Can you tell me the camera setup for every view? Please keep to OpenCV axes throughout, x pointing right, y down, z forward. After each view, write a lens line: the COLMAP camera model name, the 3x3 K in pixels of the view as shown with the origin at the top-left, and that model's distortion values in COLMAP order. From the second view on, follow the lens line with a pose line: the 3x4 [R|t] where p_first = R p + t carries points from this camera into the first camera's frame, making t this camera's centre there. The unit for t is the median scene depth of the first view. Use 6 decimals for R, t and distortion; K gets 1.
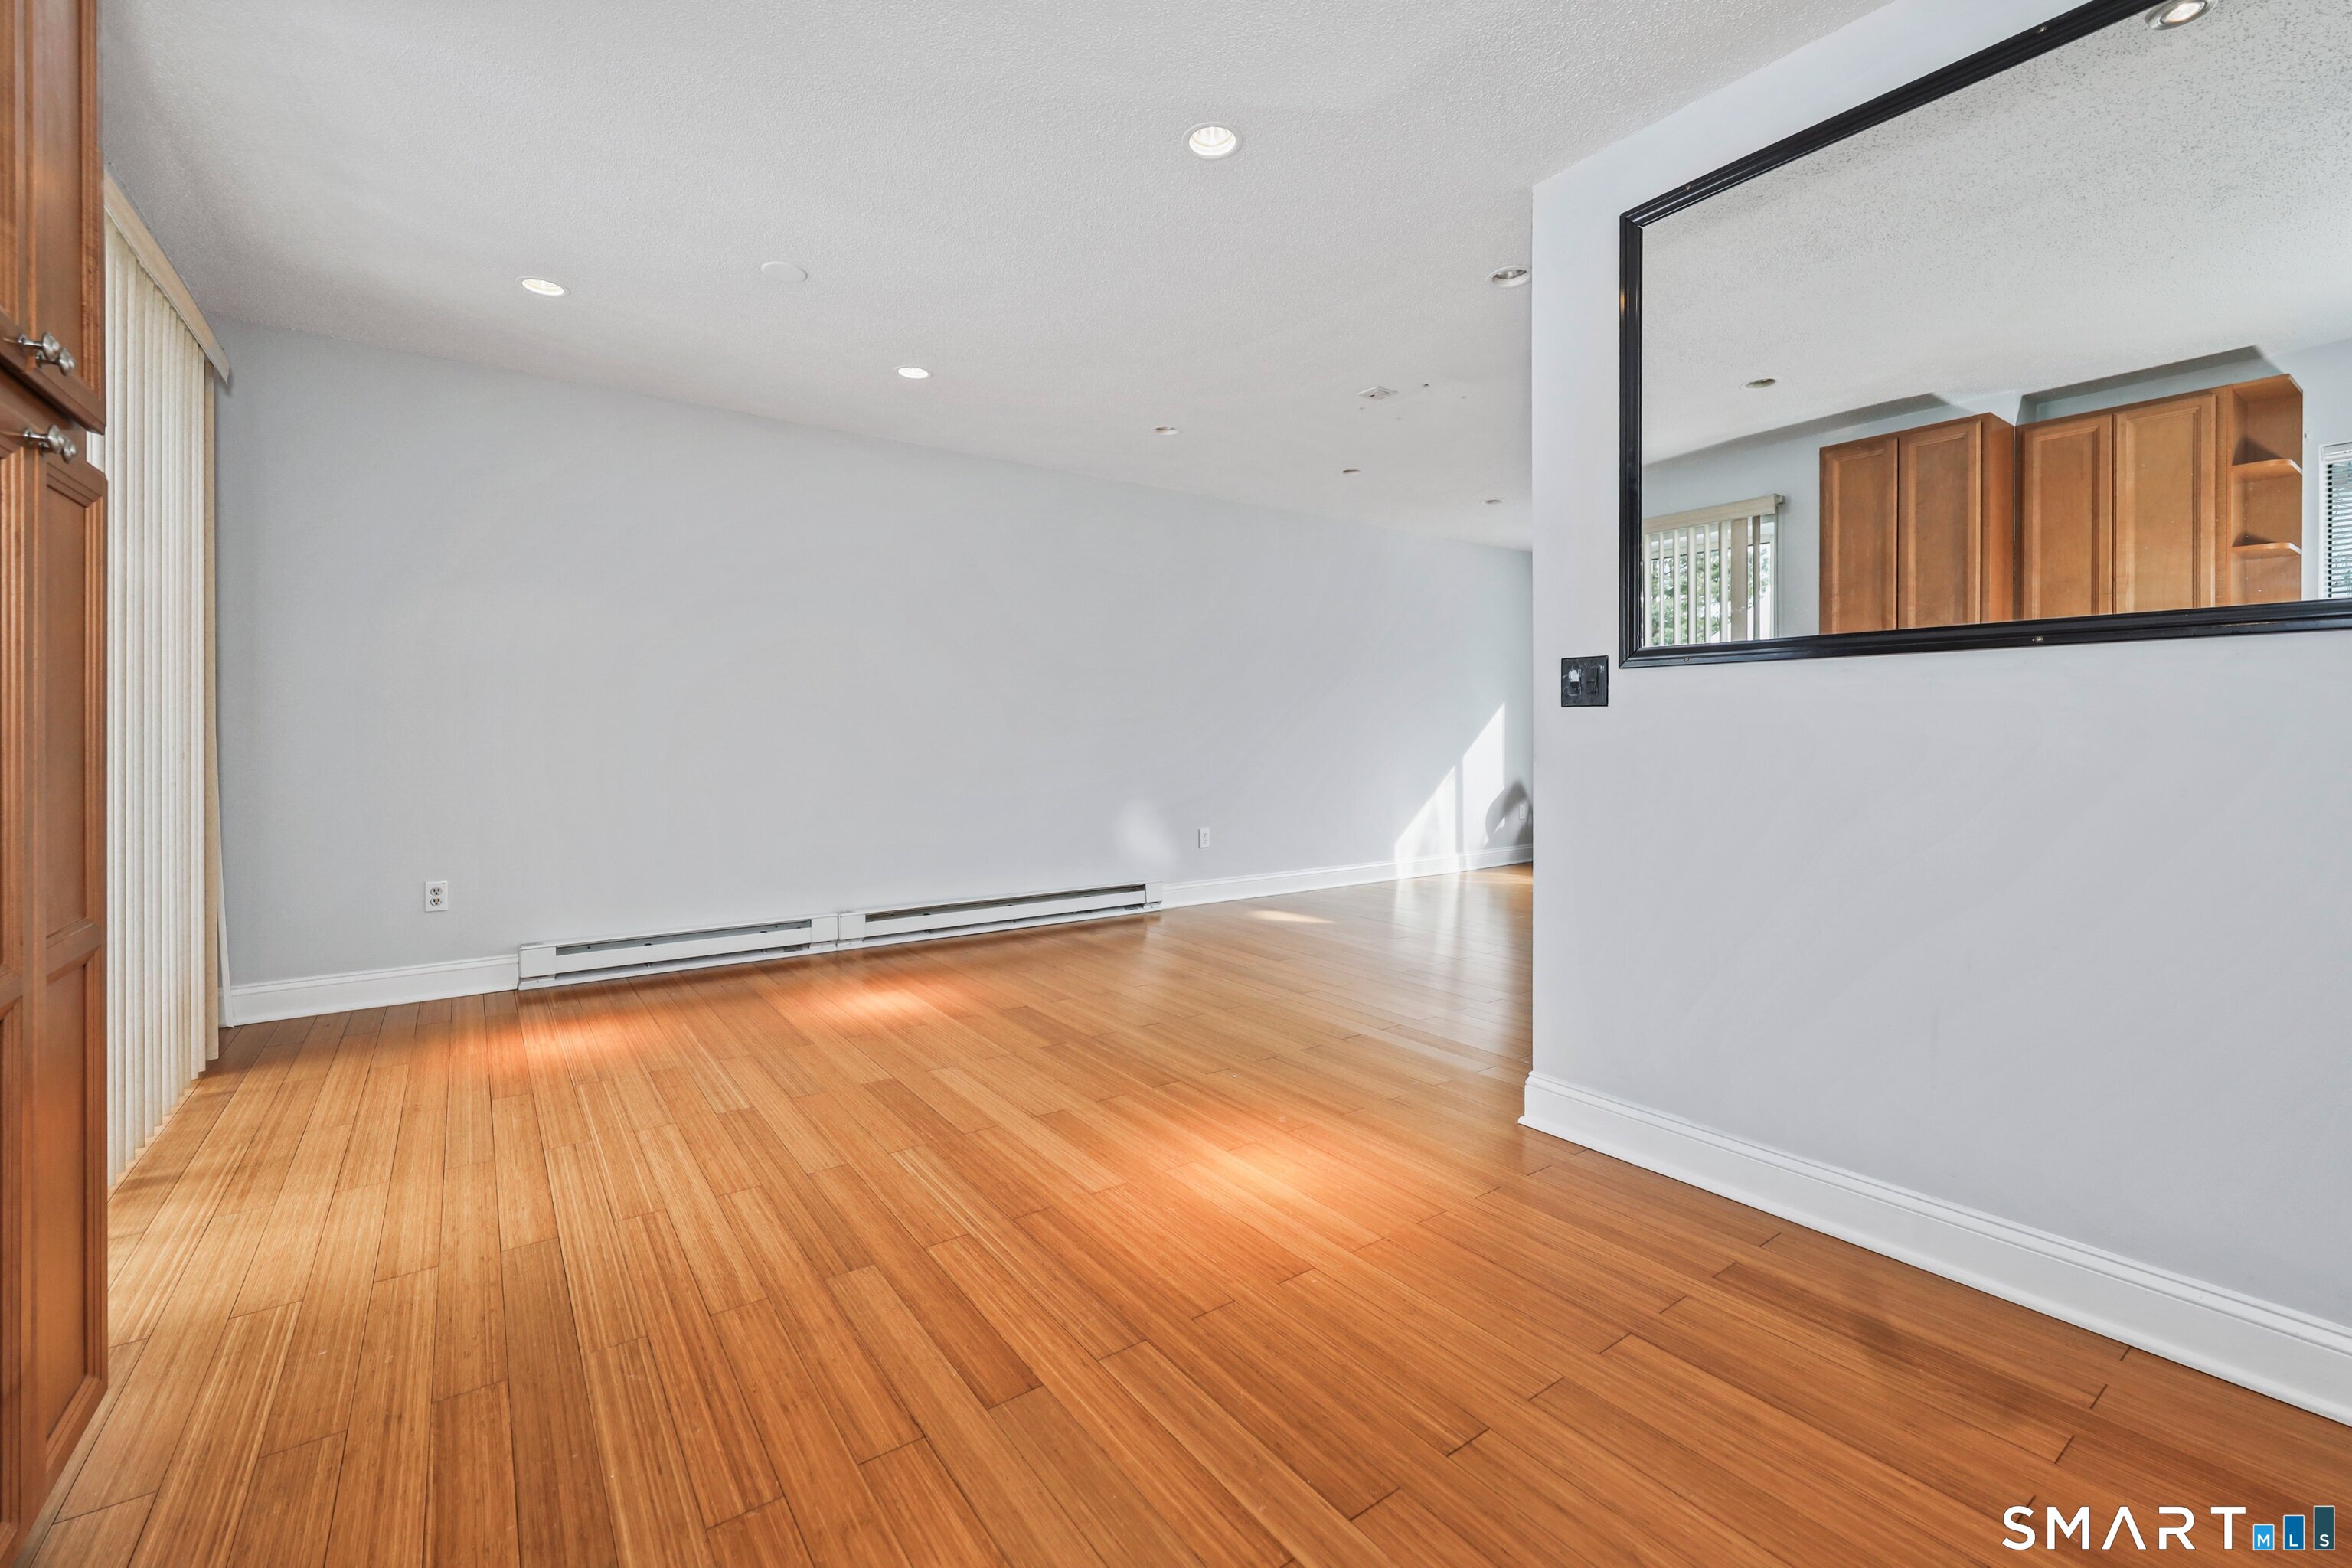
lens RADIAL K [[977.6, 0, 1163.8], [0, 977.6, 739.4], [0, 0, 1]] dist [0.000555, -0.000513]
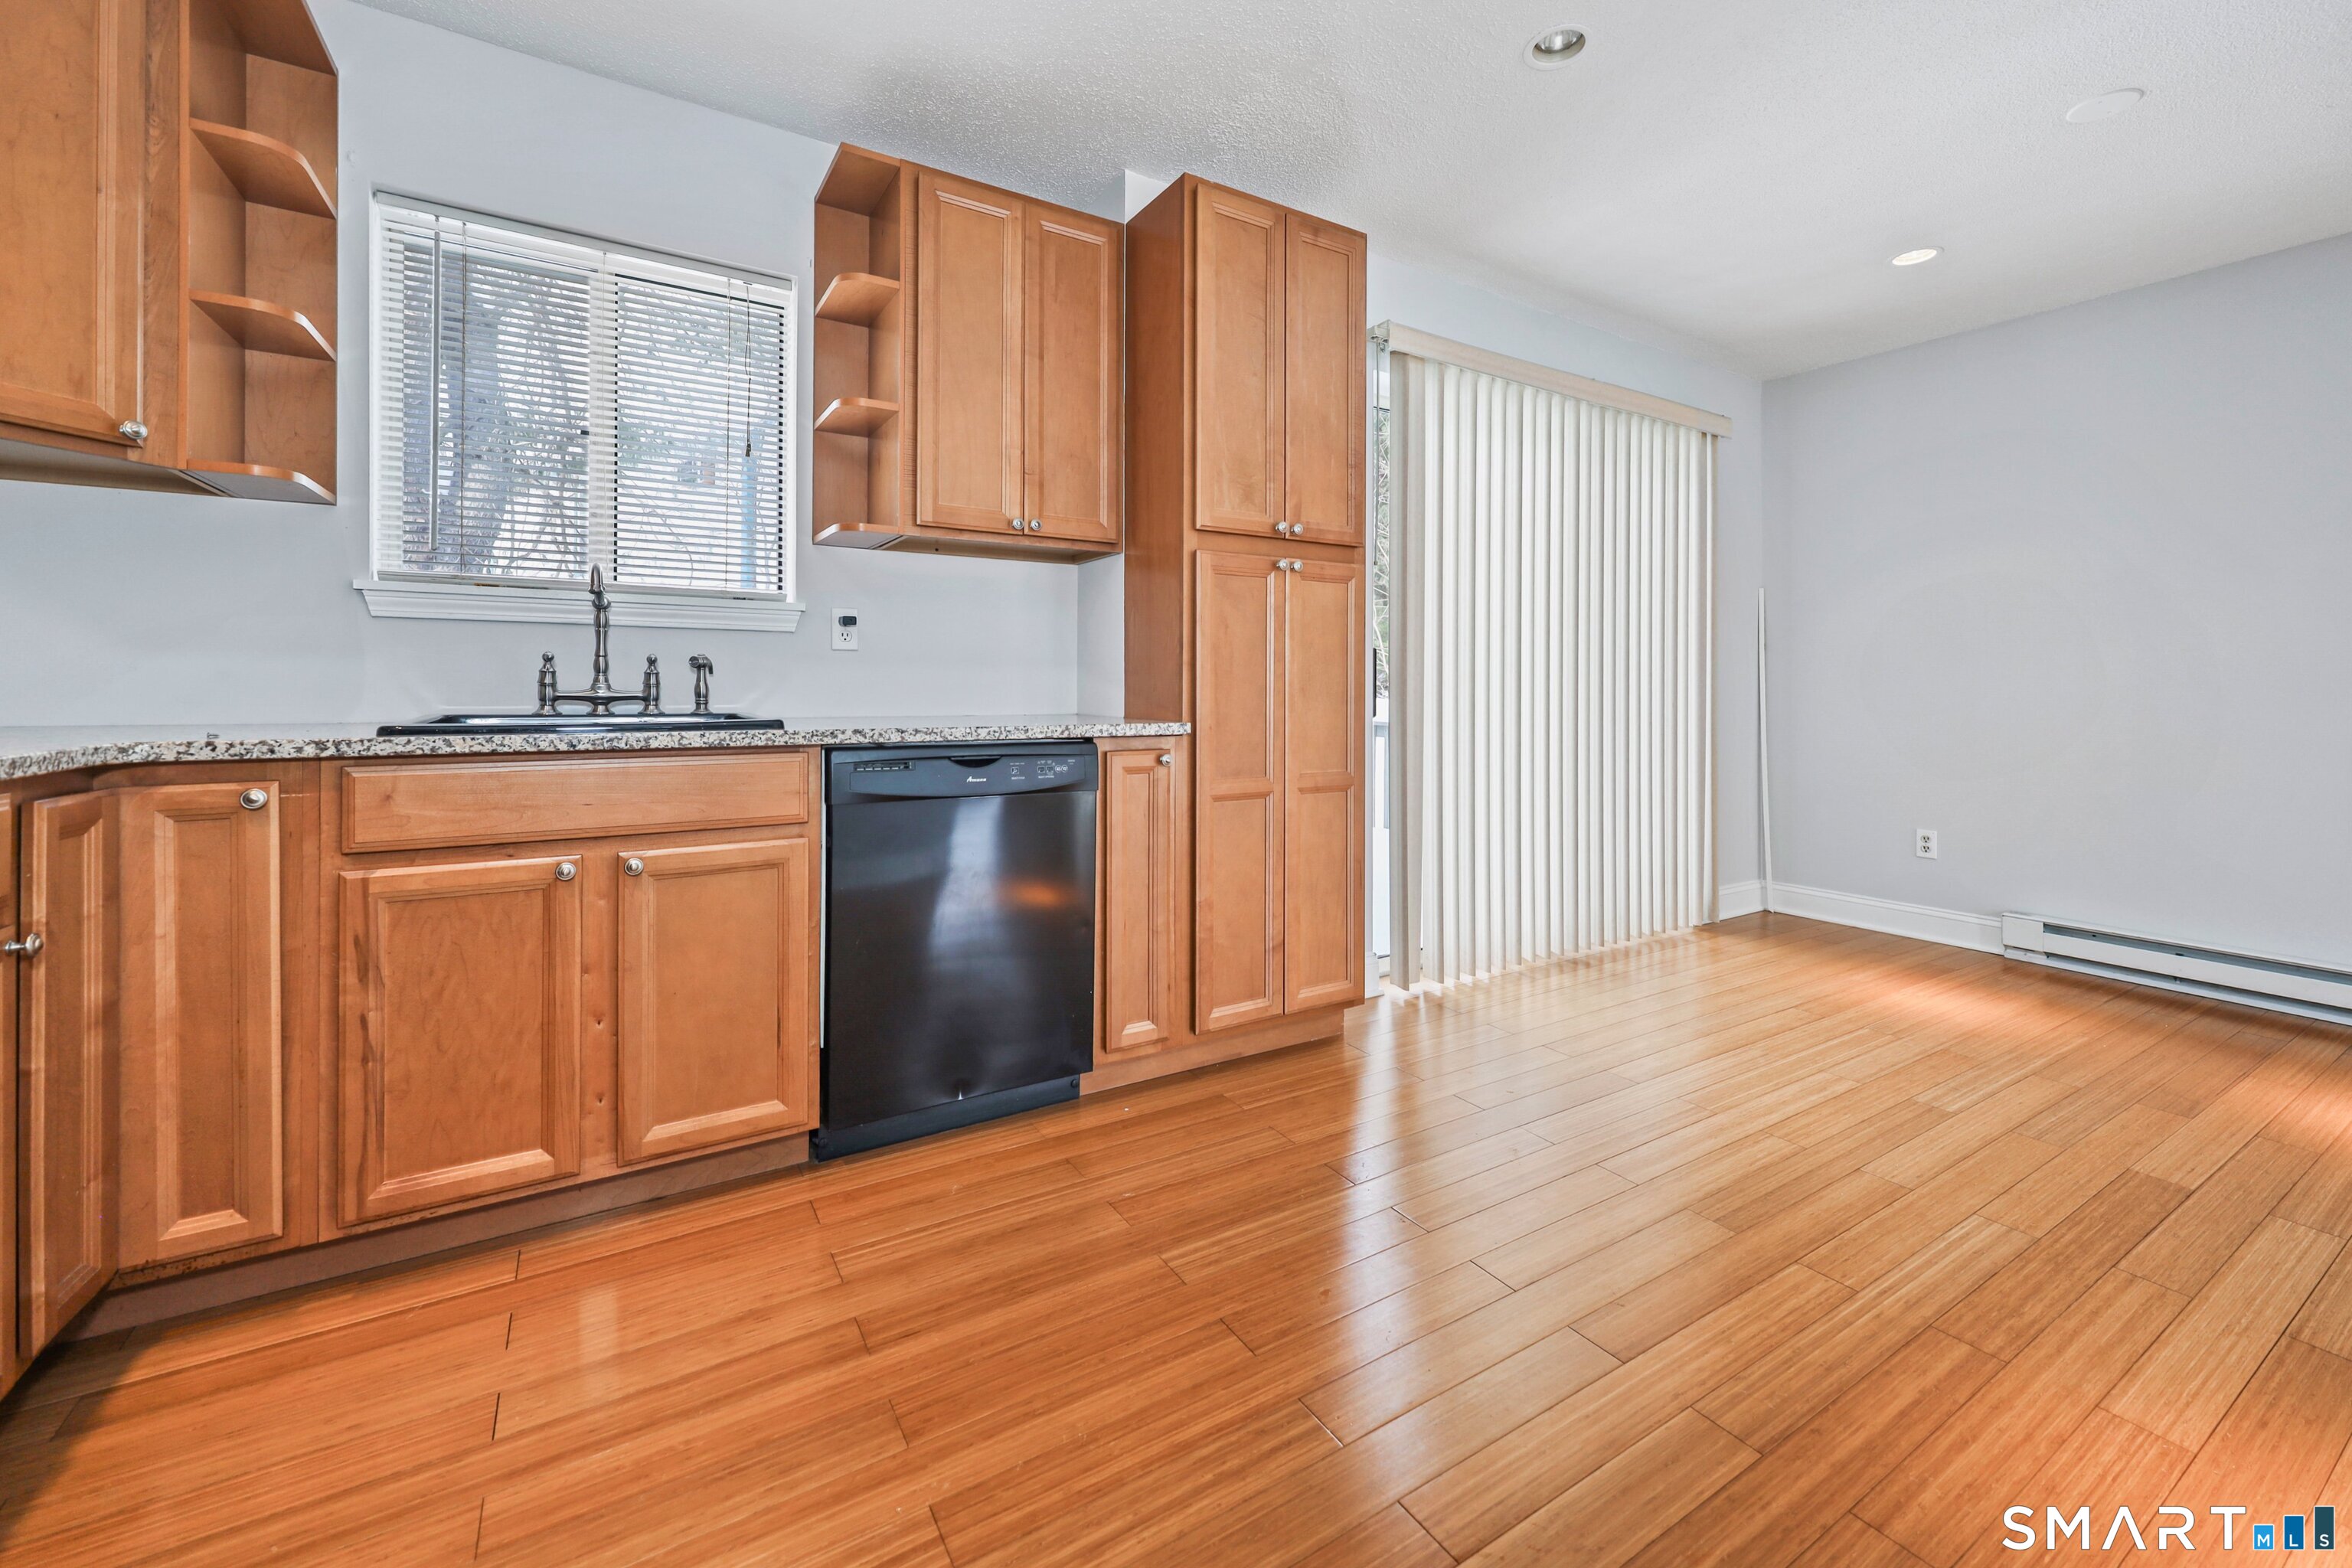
lens RADIAL K [[930.2, 0, 1168.8], [0, 930.2, 686.6], [0, 0, 1]] dist [-0.000480, -0.000633]
pose [[-0.072859, -0.004544, -0.997332, 0.591288], [-0.013783, 0.999899, -0.003548, 0.005945], [0.997247, 0.013488, -0.072915, 0.442951]]
